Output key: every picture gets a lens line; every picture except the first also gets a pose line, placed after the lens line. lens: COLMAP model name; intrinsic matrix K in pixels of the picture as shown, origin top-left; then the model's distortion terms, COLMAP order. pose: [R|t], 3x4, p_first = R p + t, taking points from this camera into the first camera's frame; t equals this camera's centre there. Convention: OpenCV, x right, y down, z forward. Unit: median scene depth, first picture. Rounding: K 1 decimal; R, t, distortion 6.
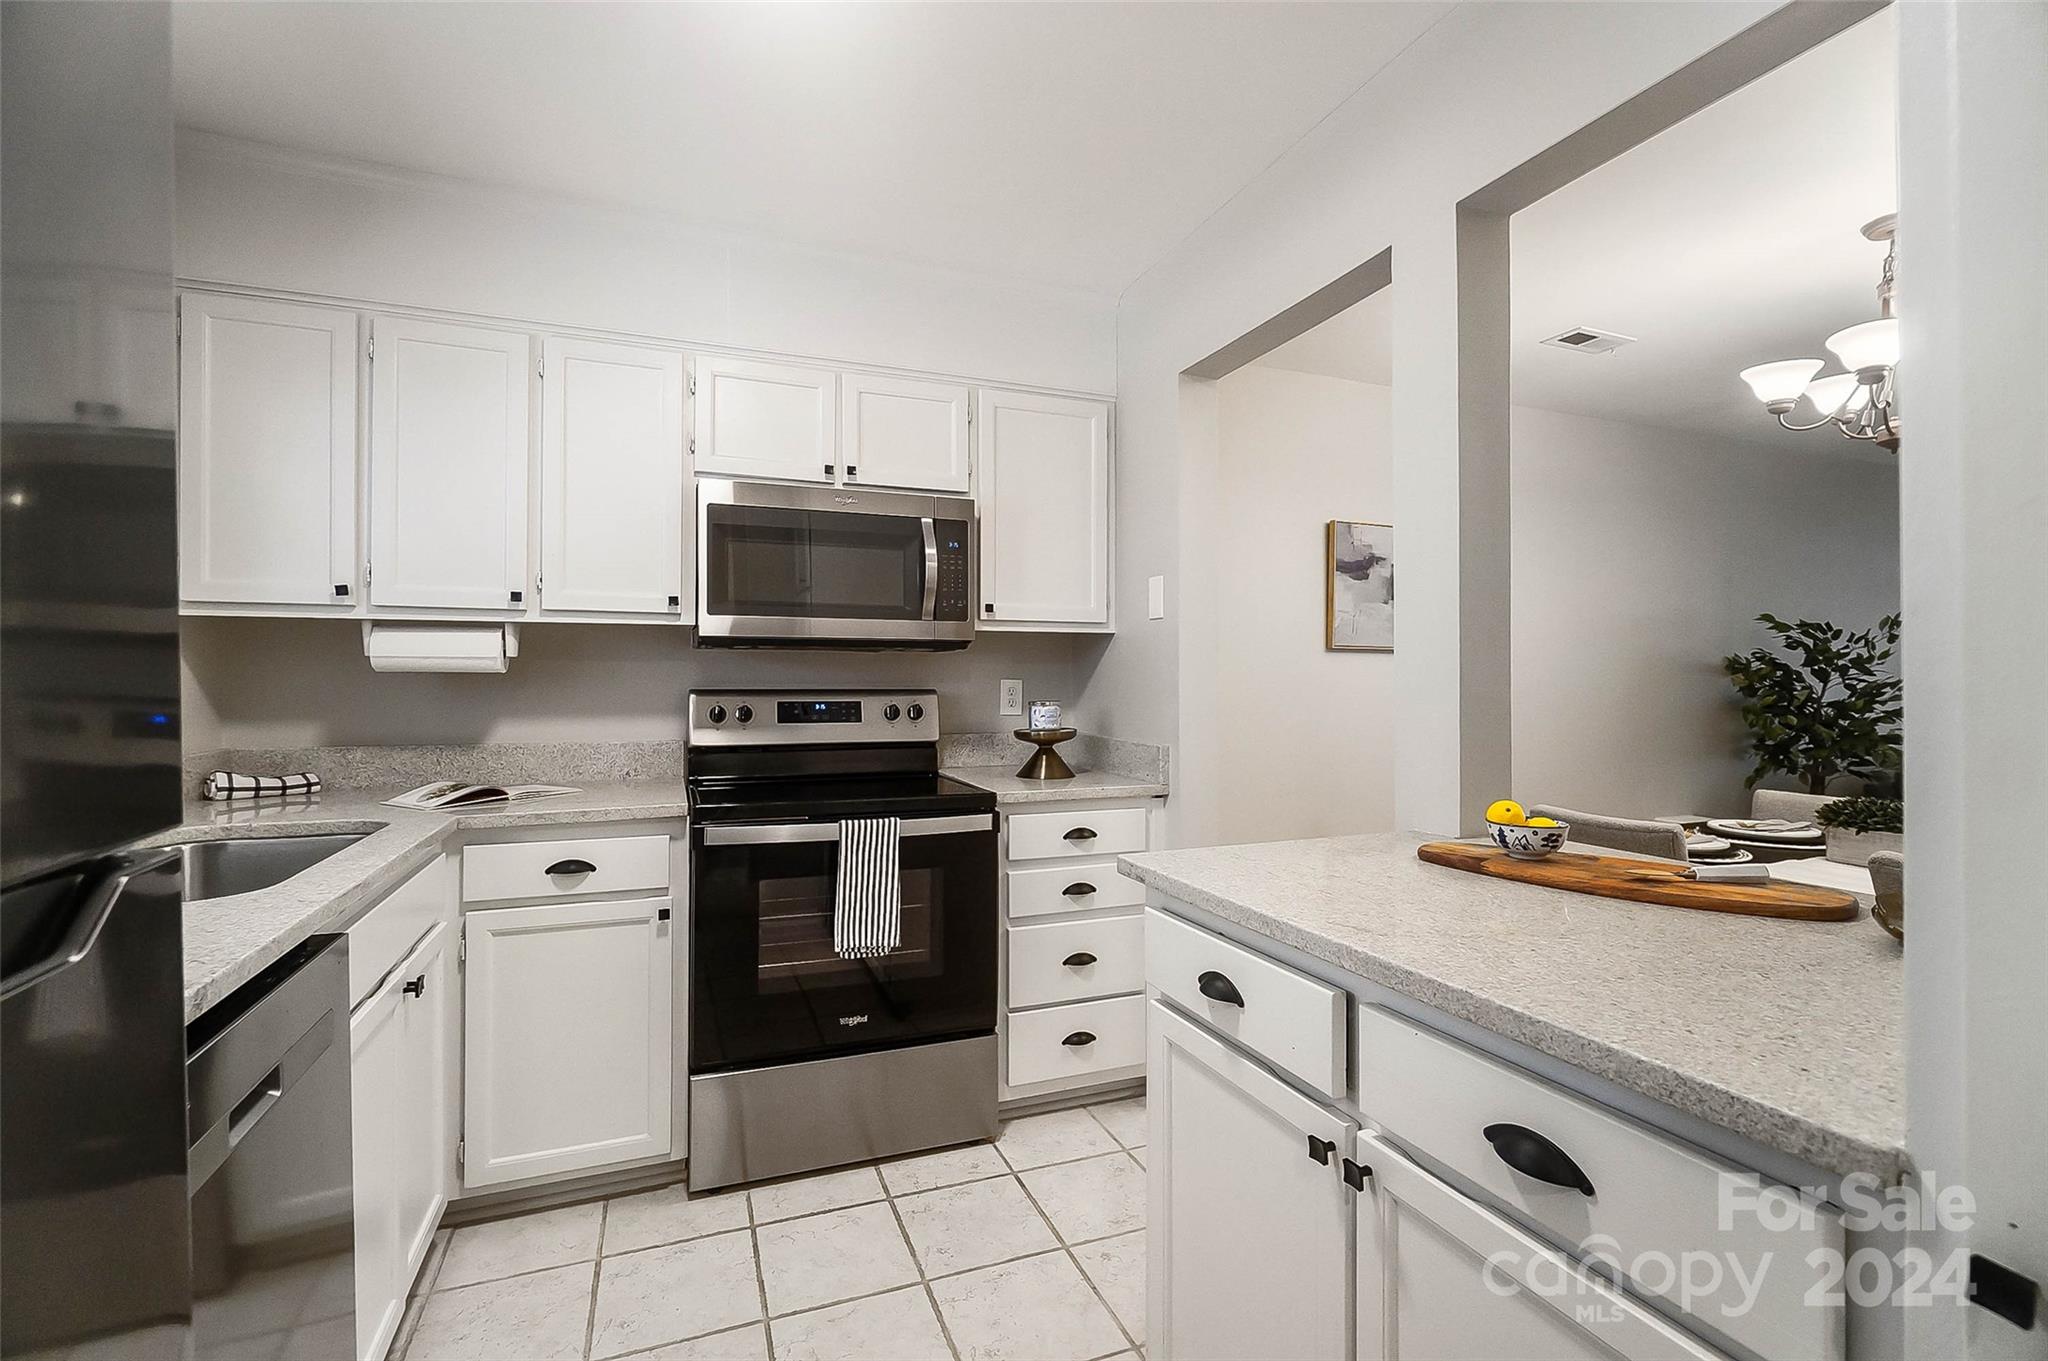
lens RADIAL K [[885.1, 0, 1012.4], [0, 885.1, 675.6], [0, 0, 1]] dist [-0.005111, -0.000935]
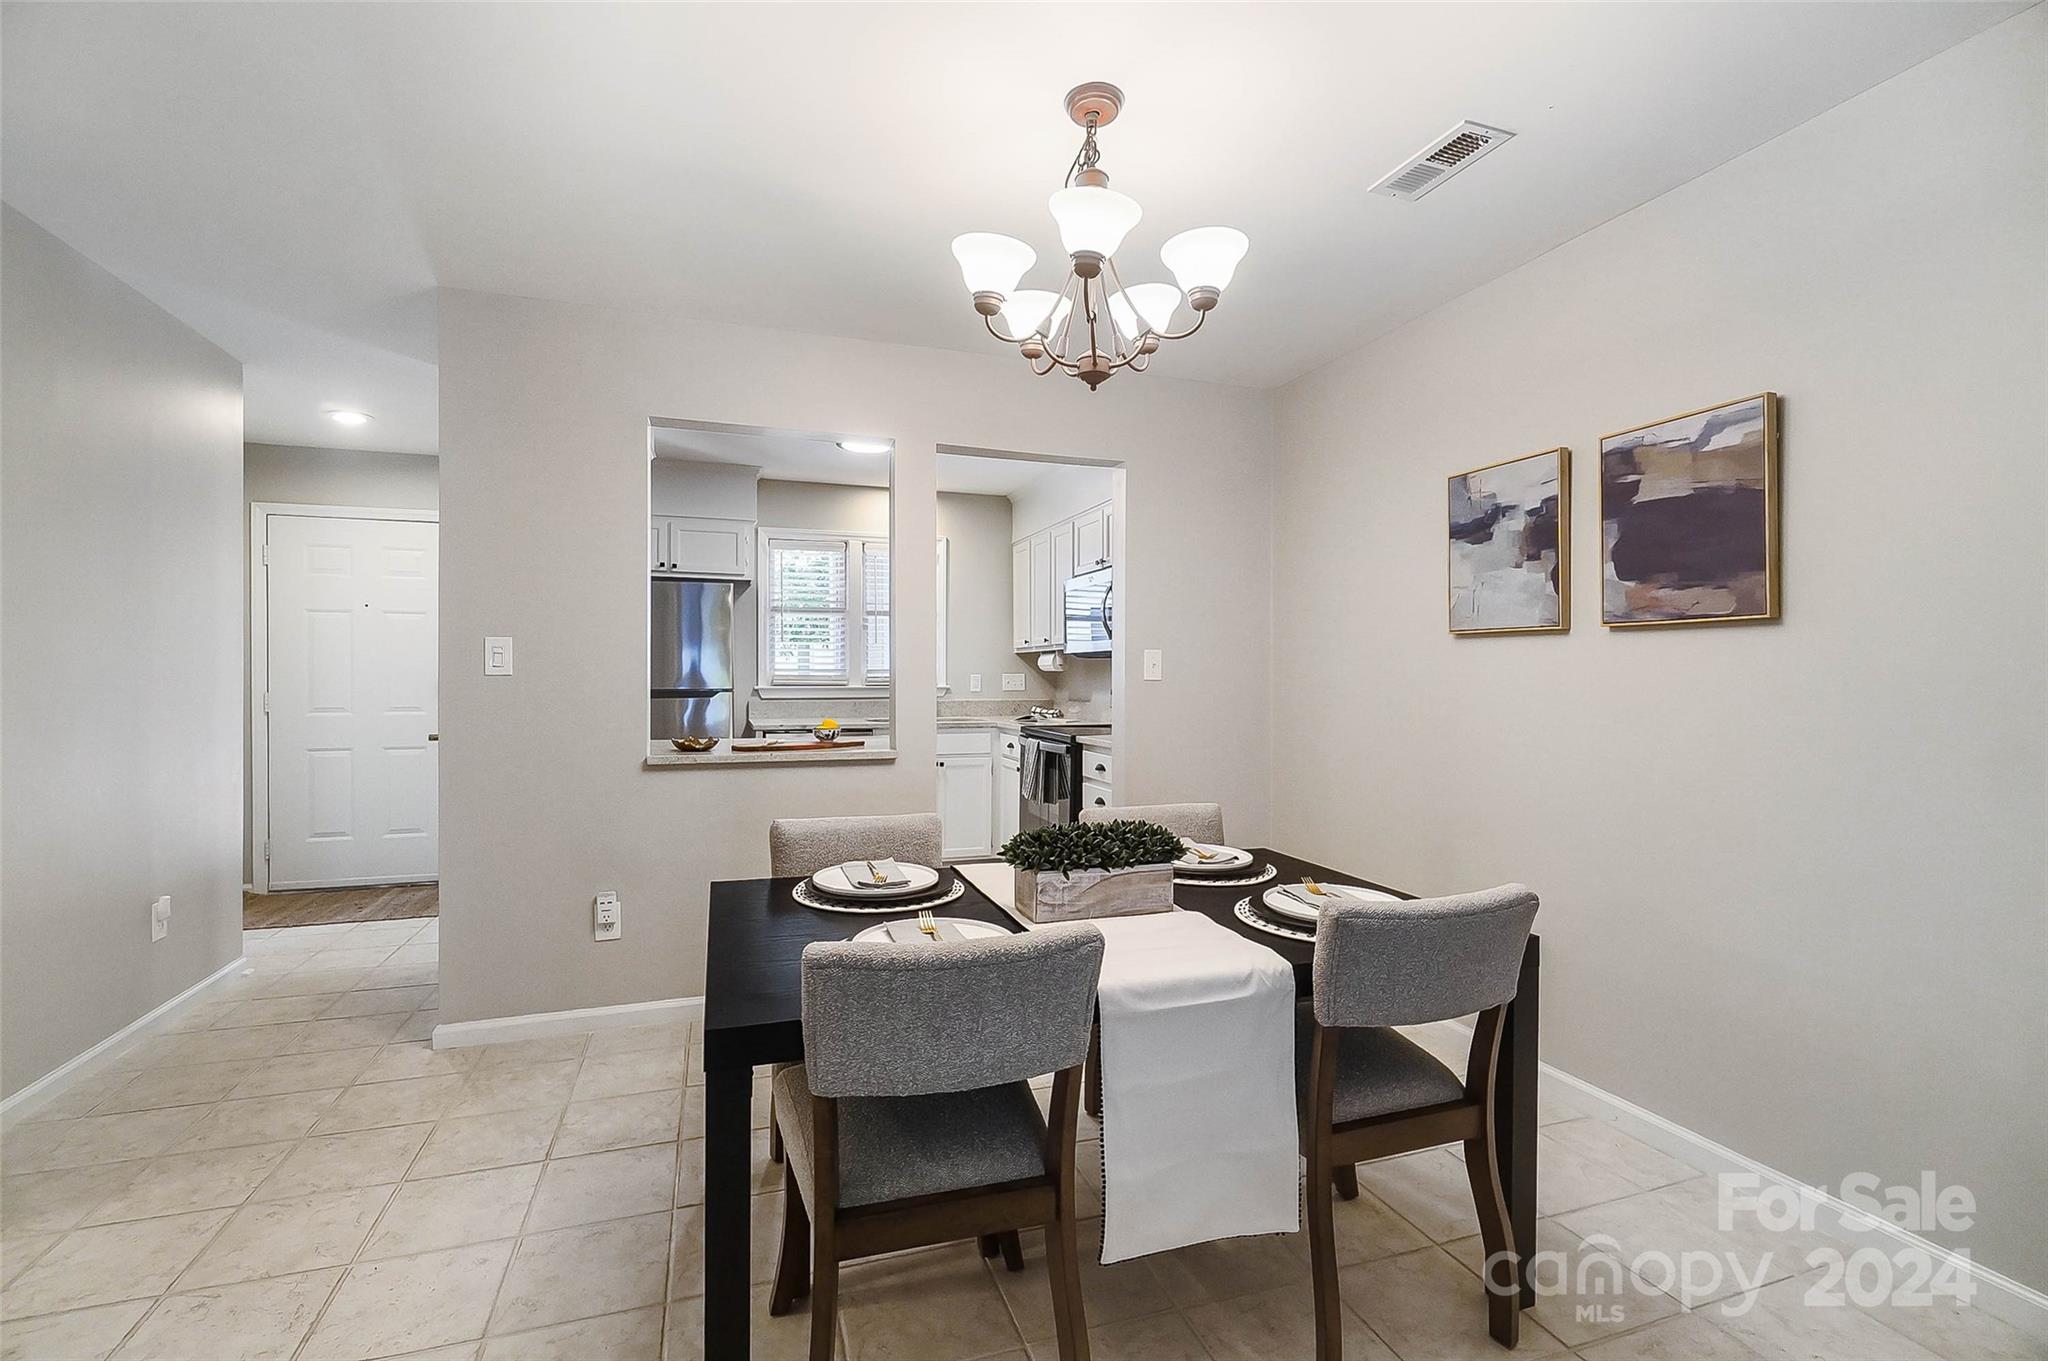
lens RADIAL K [[885.1, 0, 1012.4], [0, 885.1, 675.6], [0, 0, 1]] dist [-0.005111, -0.000935]
pose [[-0.039804, -0.001941, -0.999206, 1.759465], [0.000036, 0.999998, -0.001944, 0.012866], [0.999207, -0.000114, -0.039804, 0.930773]]
